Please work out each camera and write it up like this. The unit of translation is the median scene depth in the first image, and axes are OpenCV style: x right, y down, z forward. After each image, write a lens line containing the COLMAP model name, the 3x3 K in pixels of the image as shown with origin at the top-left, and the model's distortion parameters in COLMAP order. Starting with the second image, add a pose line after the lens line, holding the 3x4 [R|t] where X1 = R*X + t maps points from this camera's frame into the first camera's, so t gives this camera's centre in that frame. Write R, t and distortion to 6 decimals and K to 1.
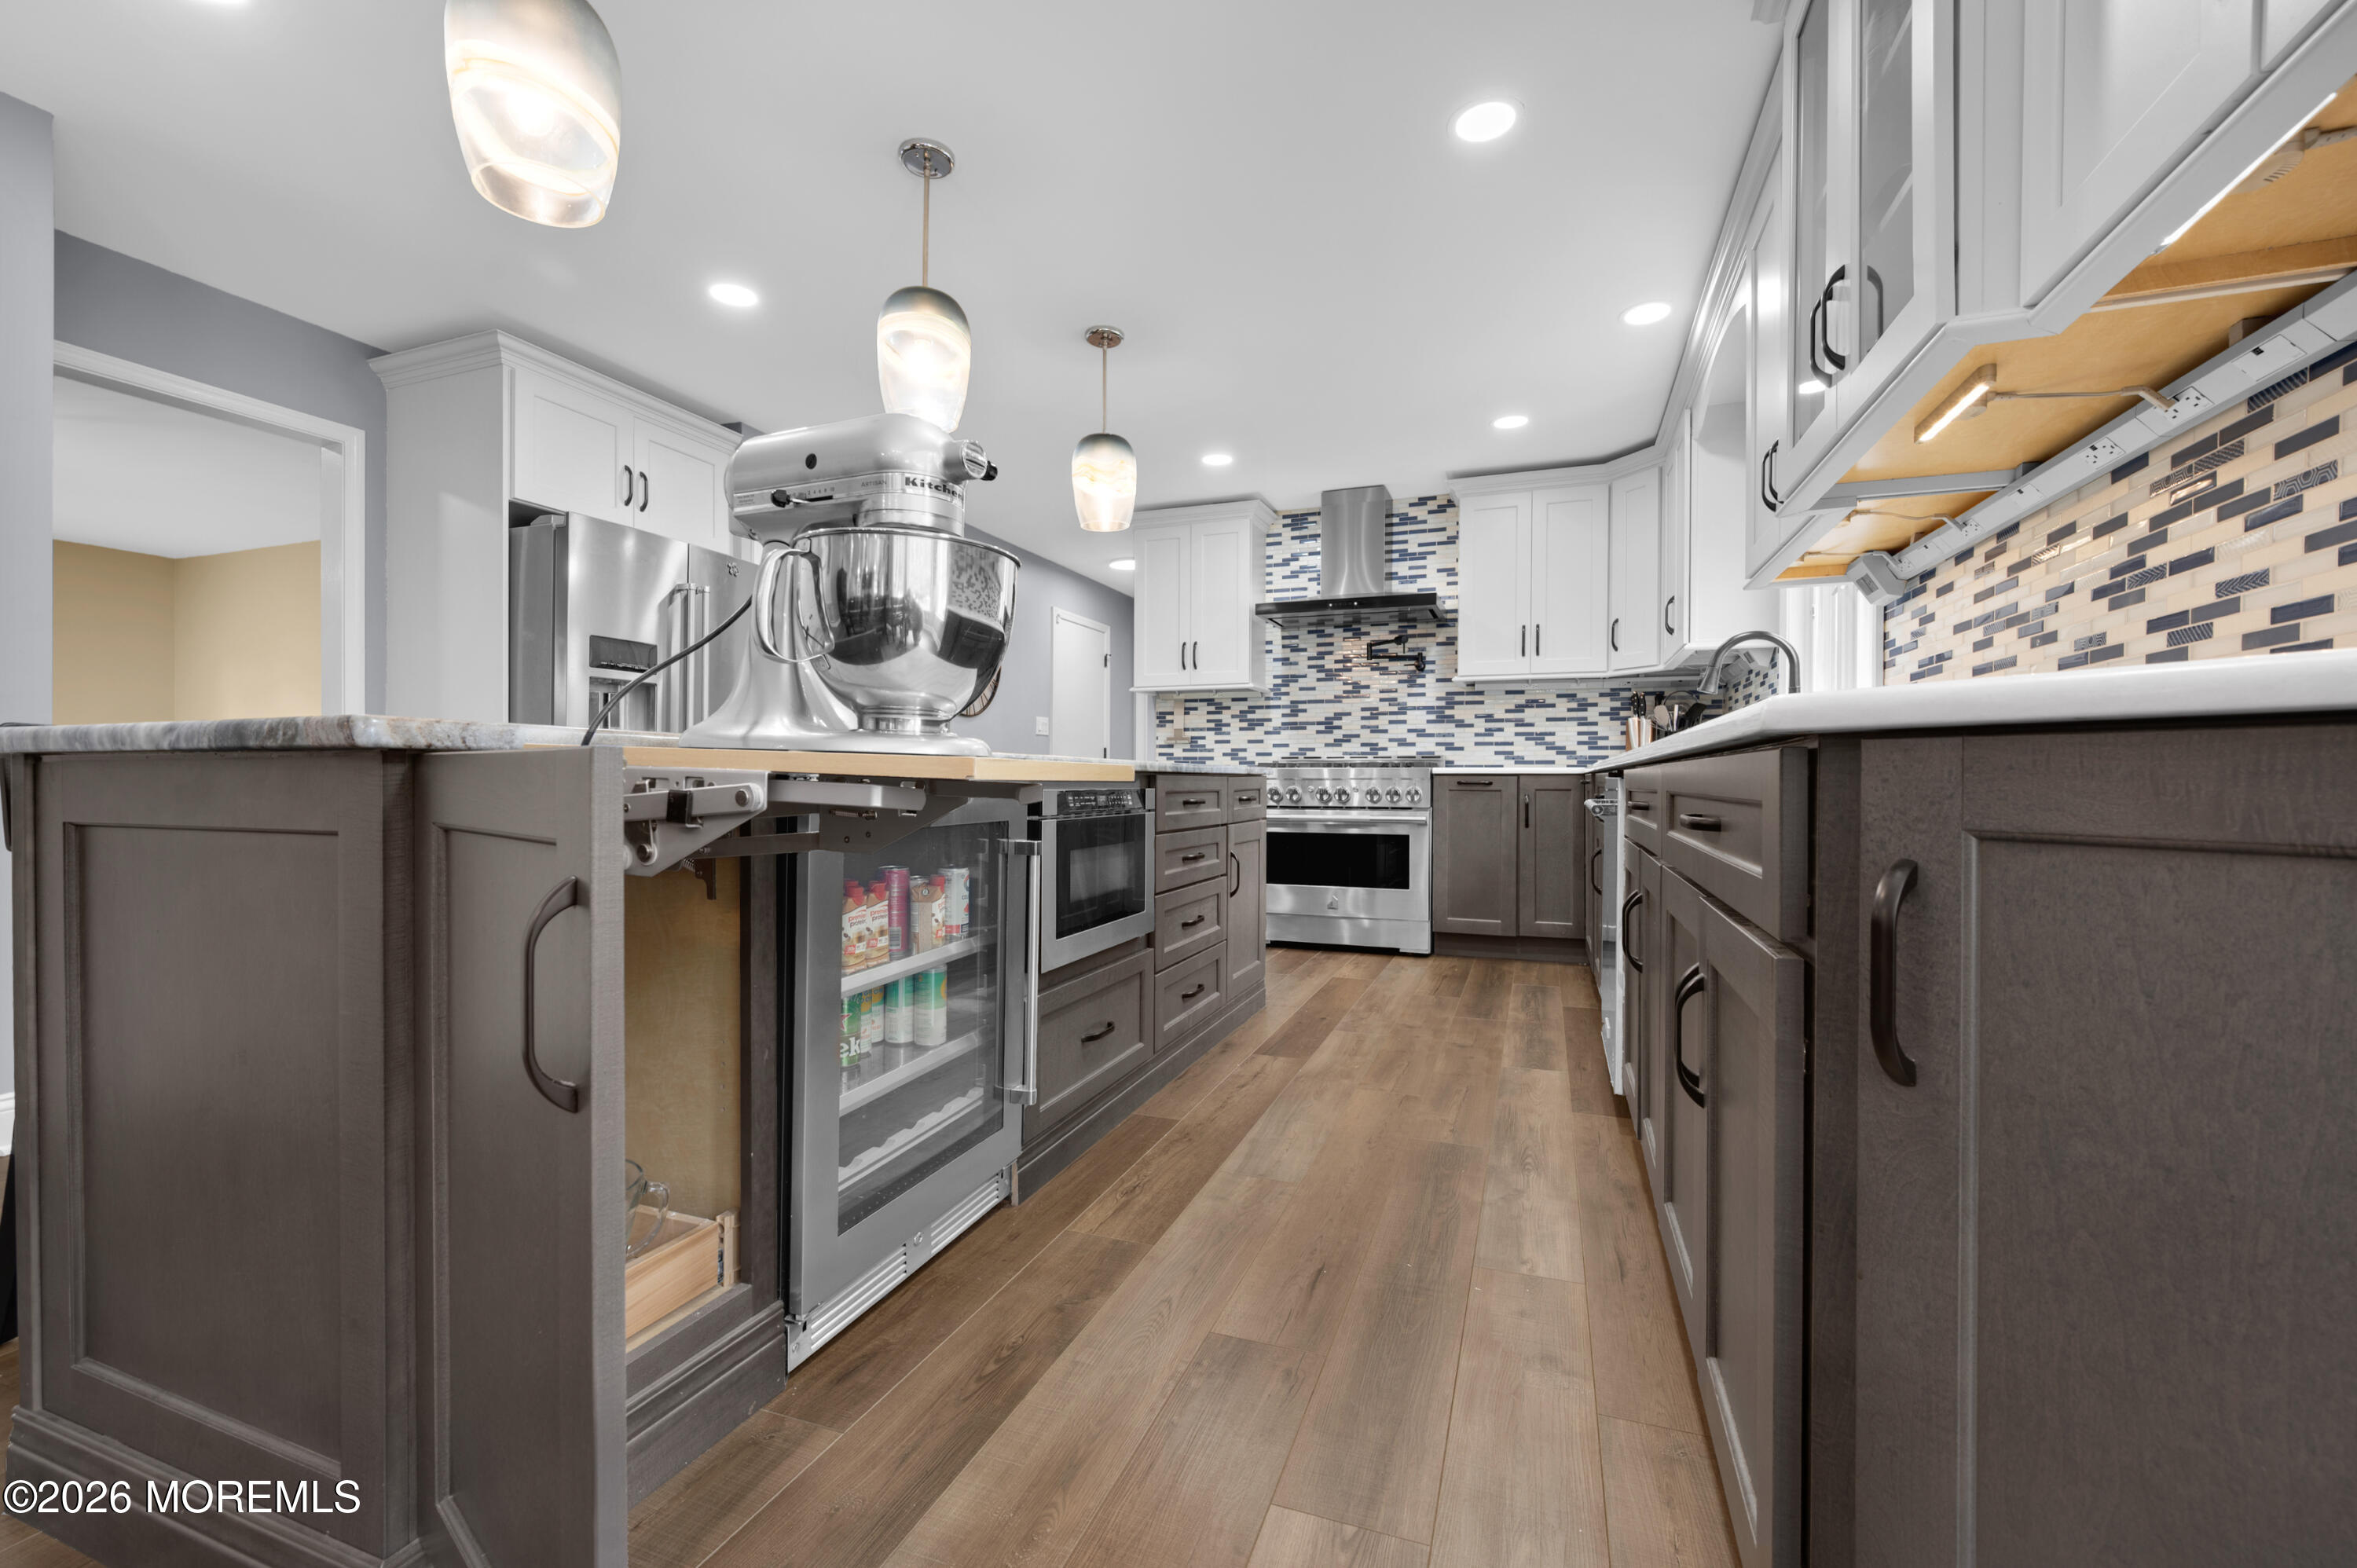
lens RADIAL K [[929.6, 0, 1132.0], [0, 929.6, 778.6], [0, 0, 1]] dist [-0.011232, 0.000534]
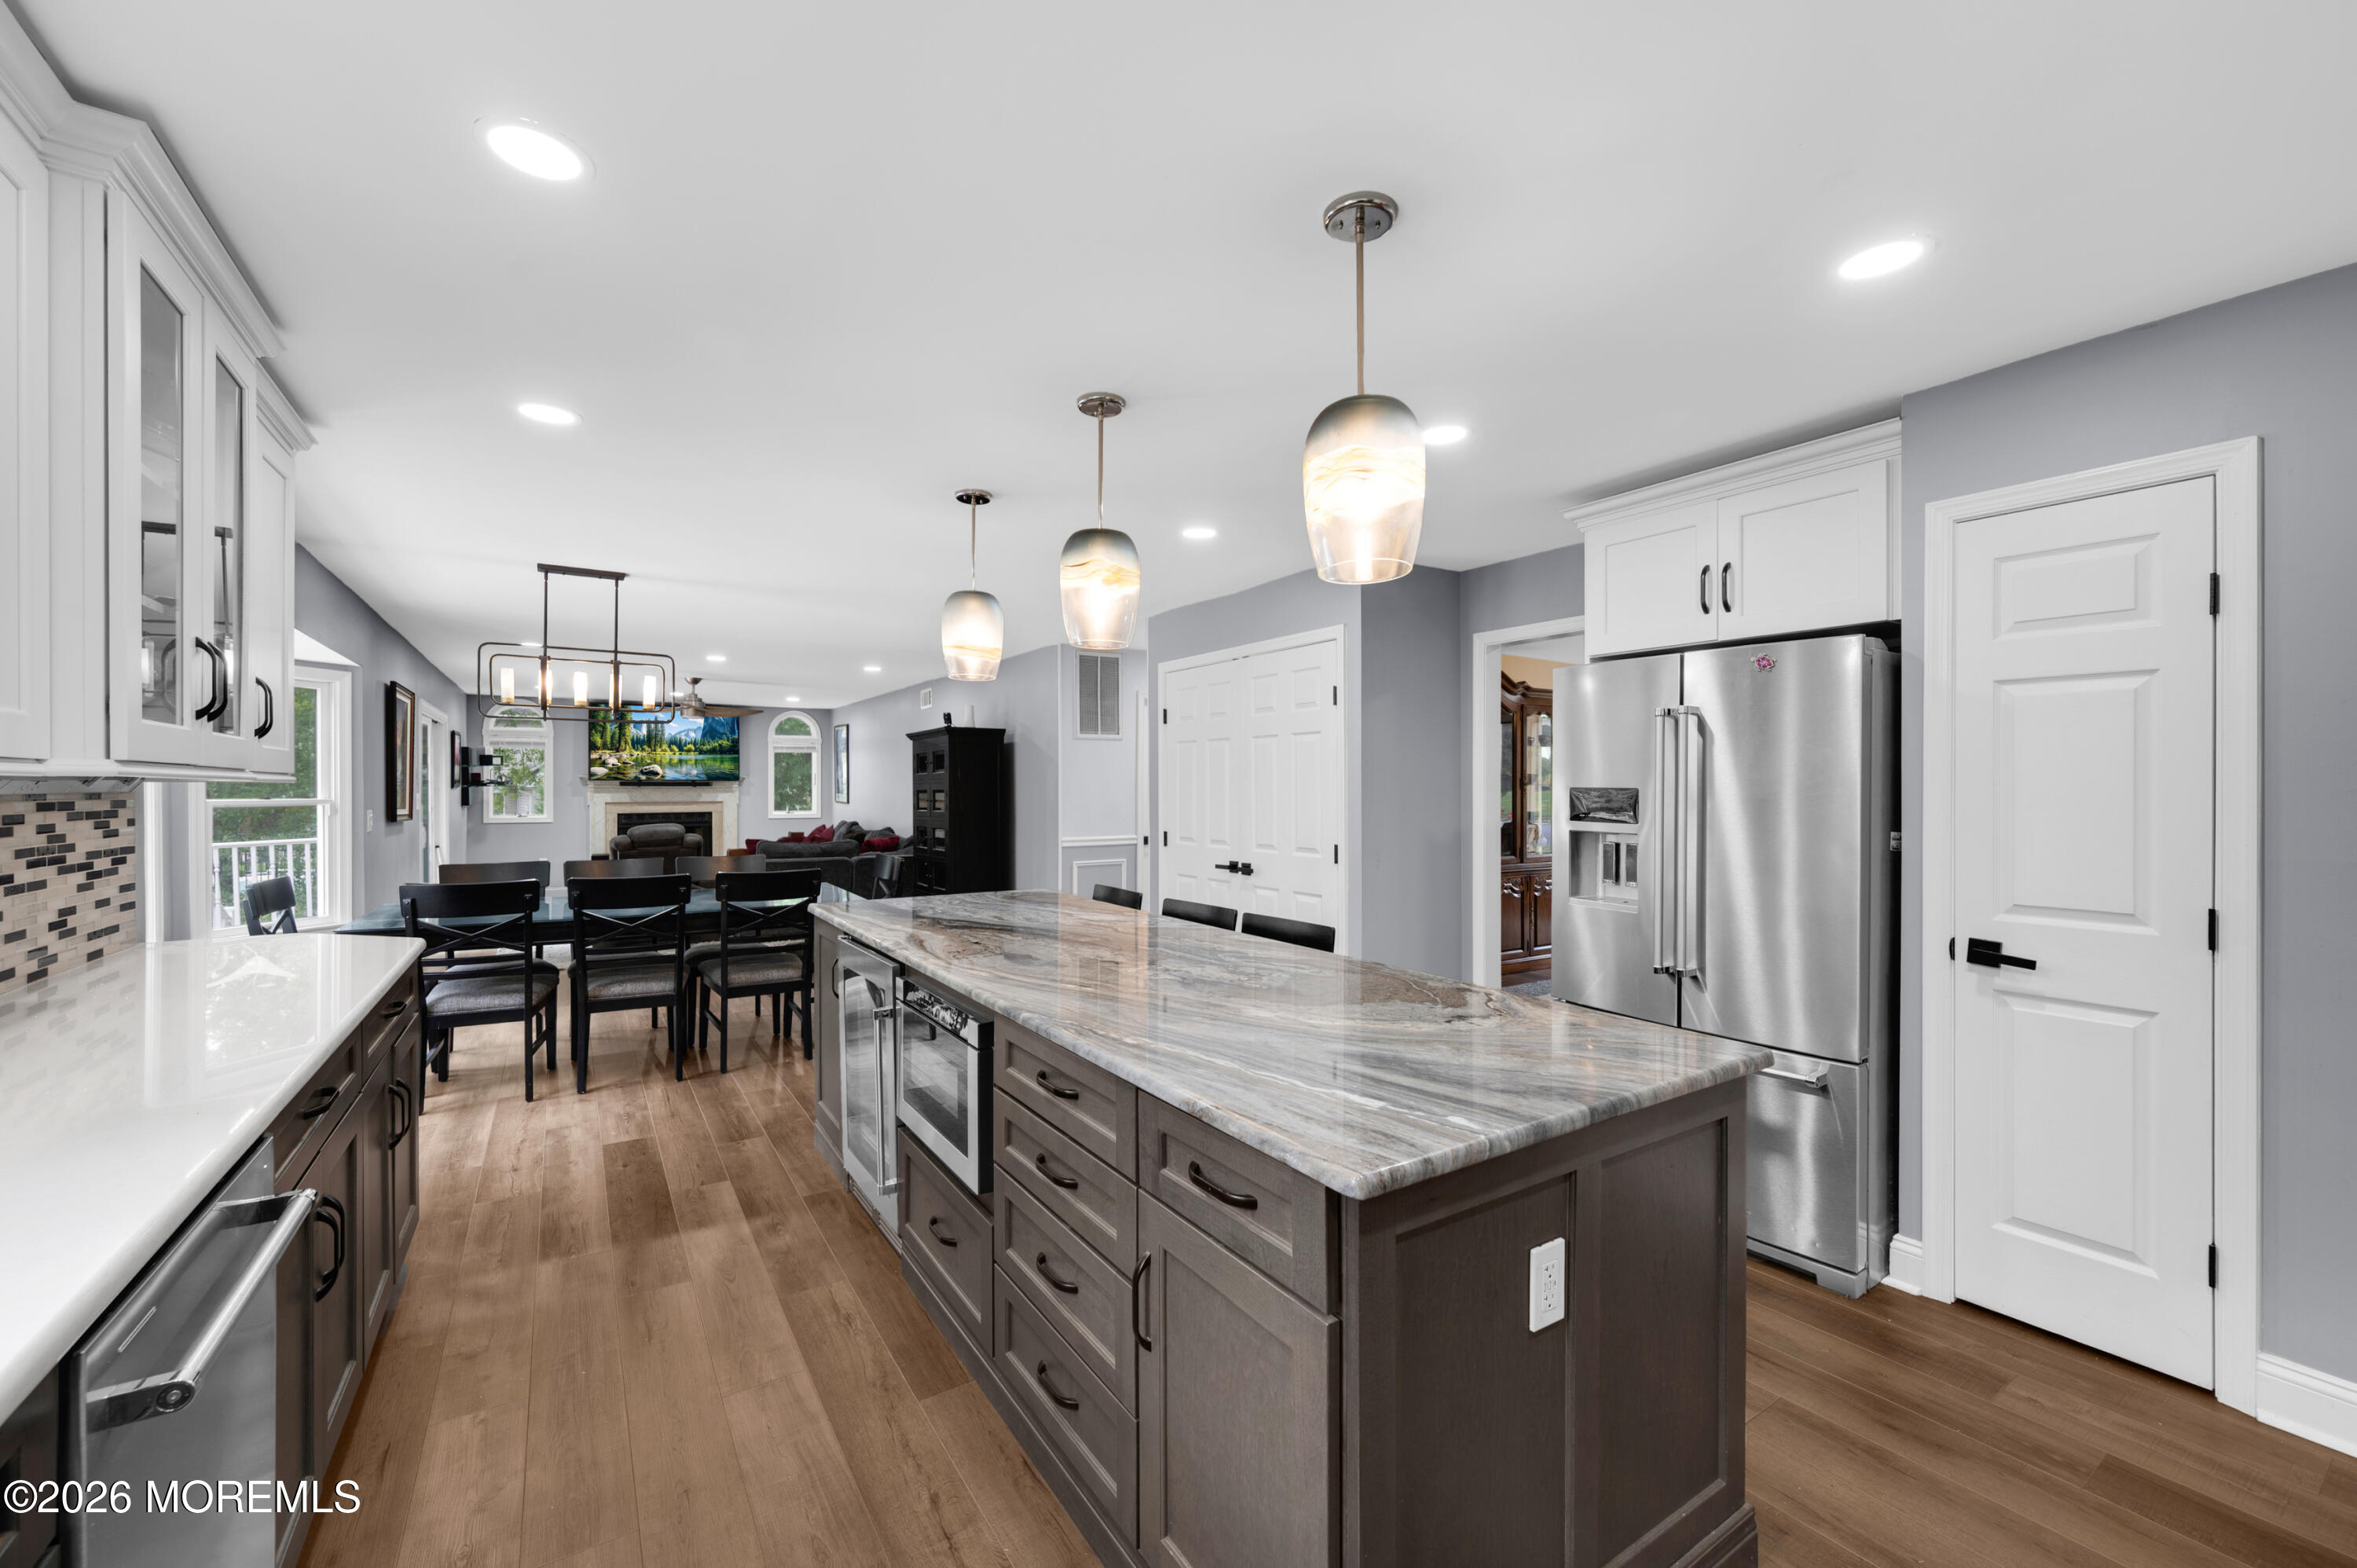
lens RADIAL K [[929.6, 0, 1173.1], [0, 929.6, 781.8], [0, 0, 1]] dist [-0.011232, 0.000534]
pose [[-0.548655, -0.008942, -0.836001, 0.296089], [-0.006186, 0.999959, -0.006635, -0.096352], [0.836026, 0.001531, -0.548688, 0.758436]]
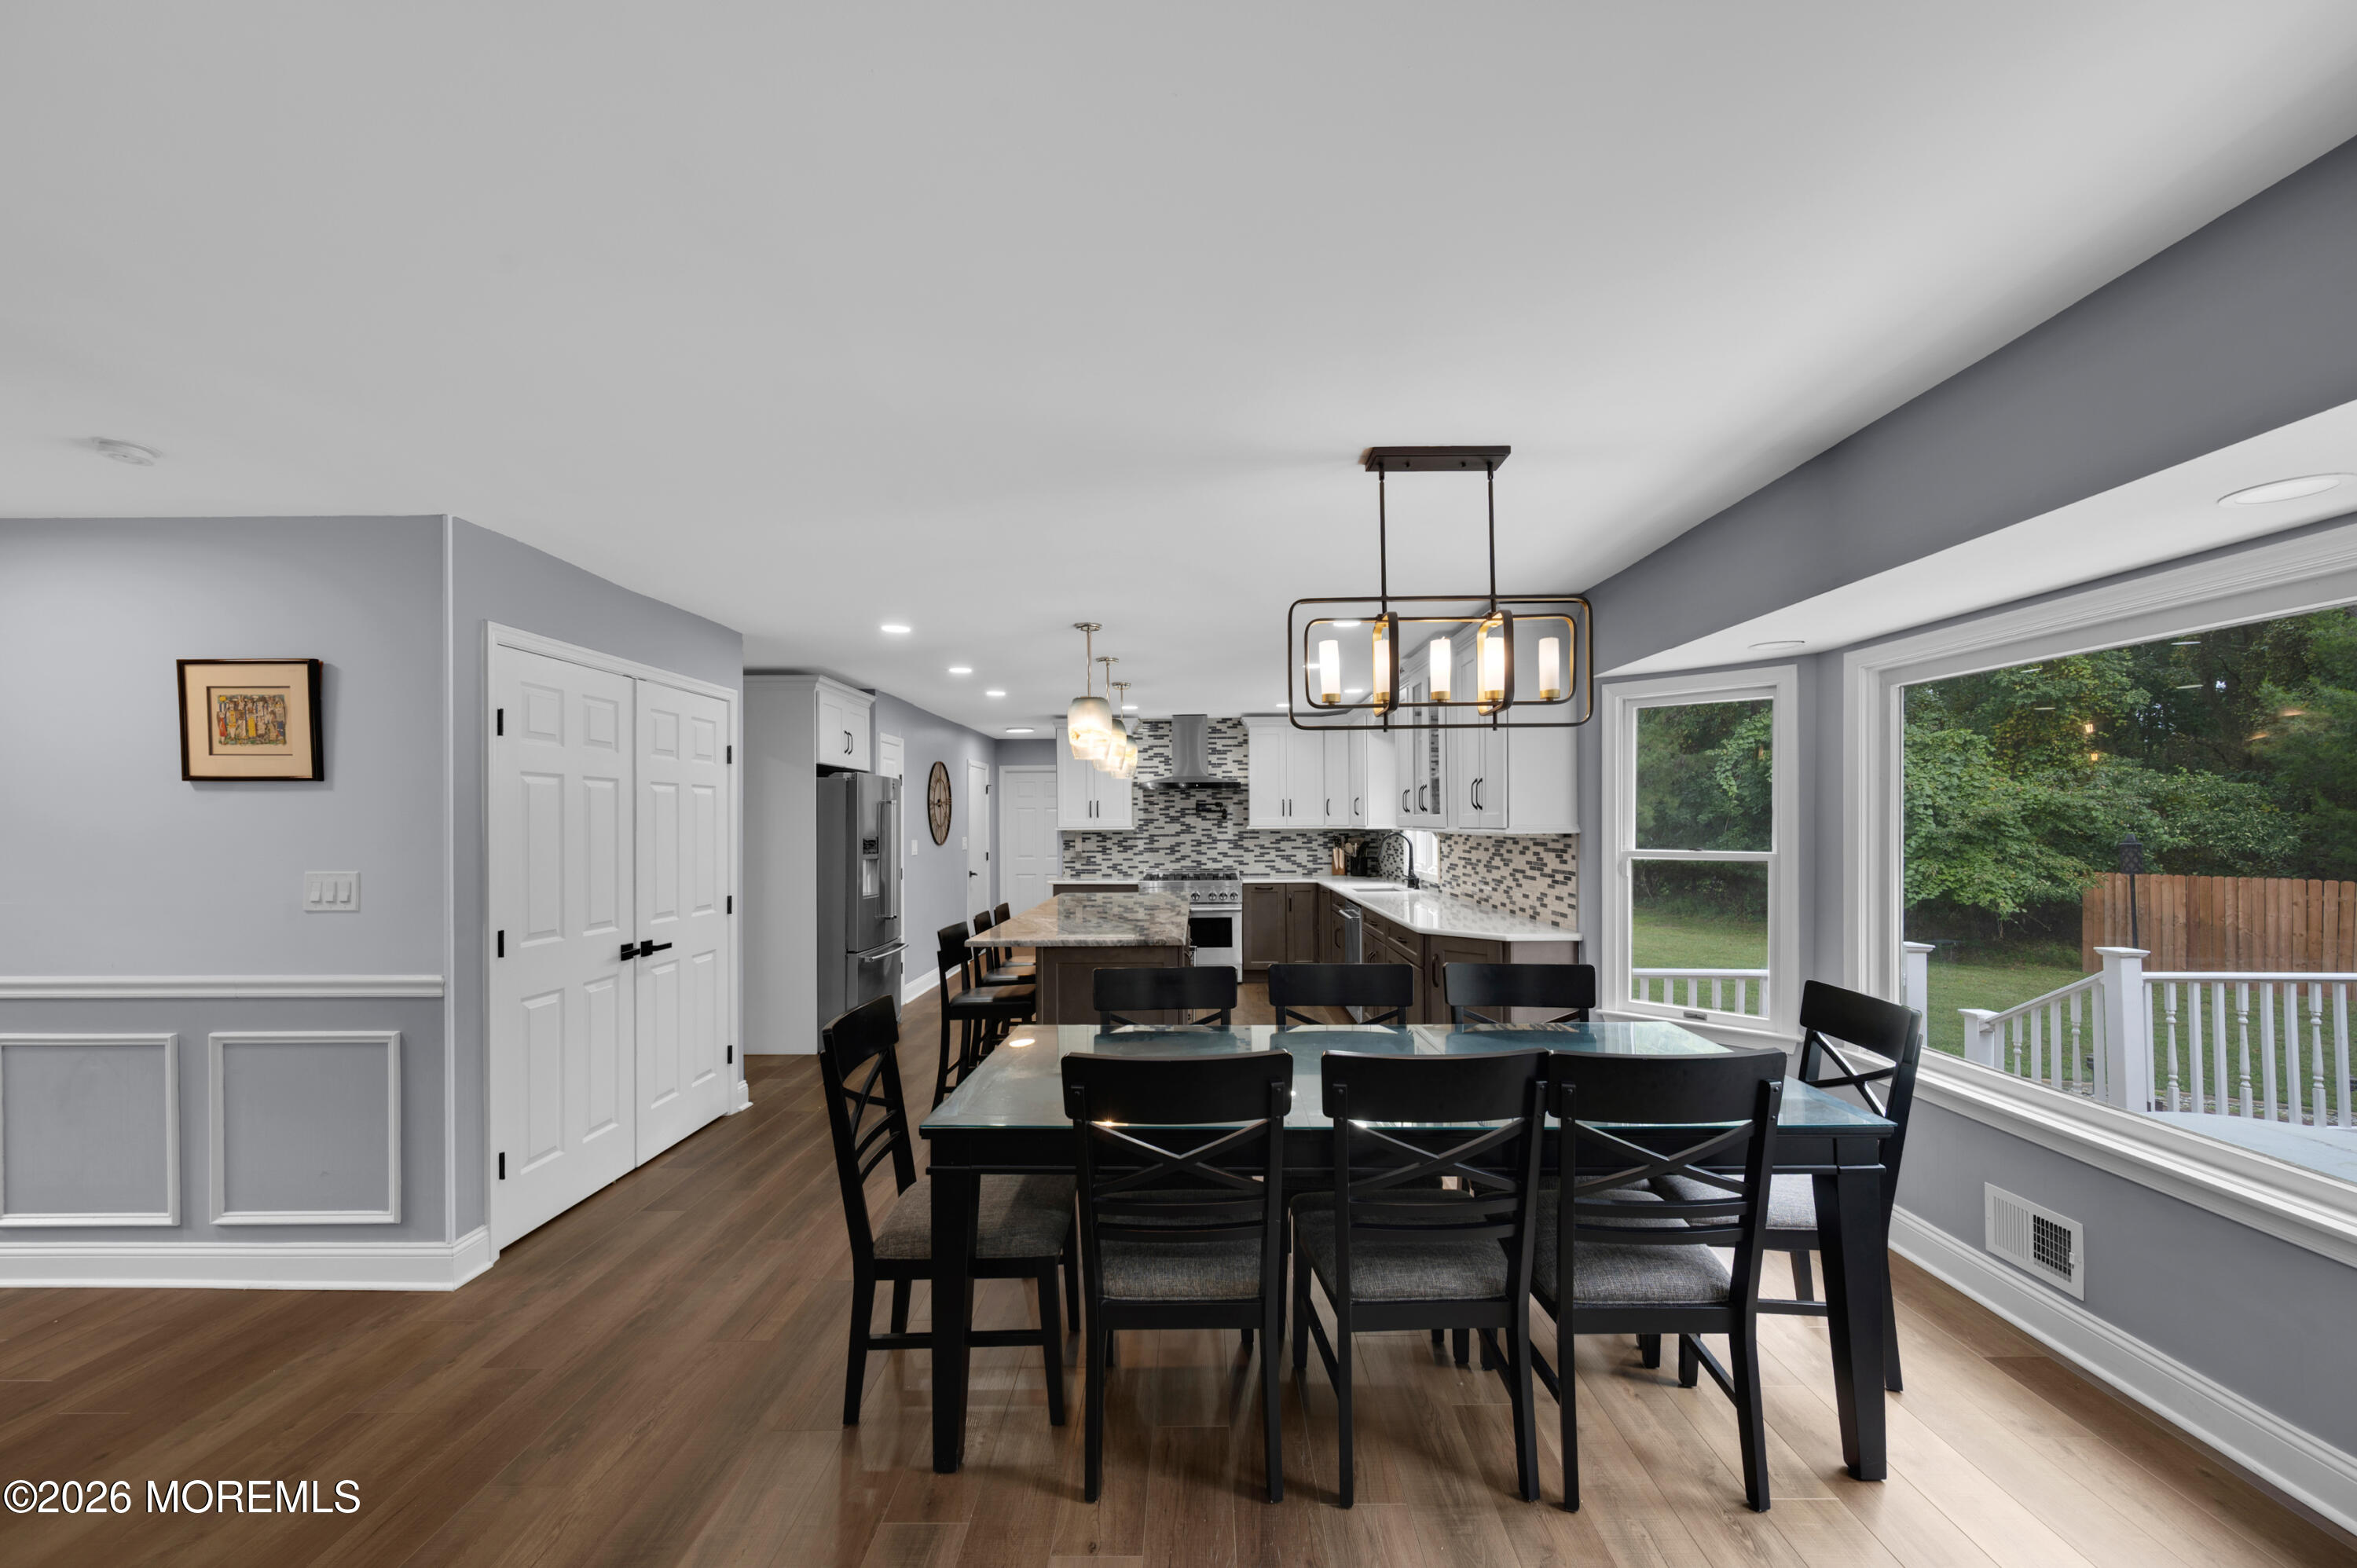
lens RADIAL K [[929.6, 0, 1160.9], [0, 929.6, 798.1], [0, 0, 1]] dist [-0.011232, 0.000534]
pose [[0.930215, 0.001563, 0.367012, -0.438807], [0.009359, 0.999565, -0.027978, -0.108136], [-0.366896, 0.029460, 0.929795, -0.572769]]
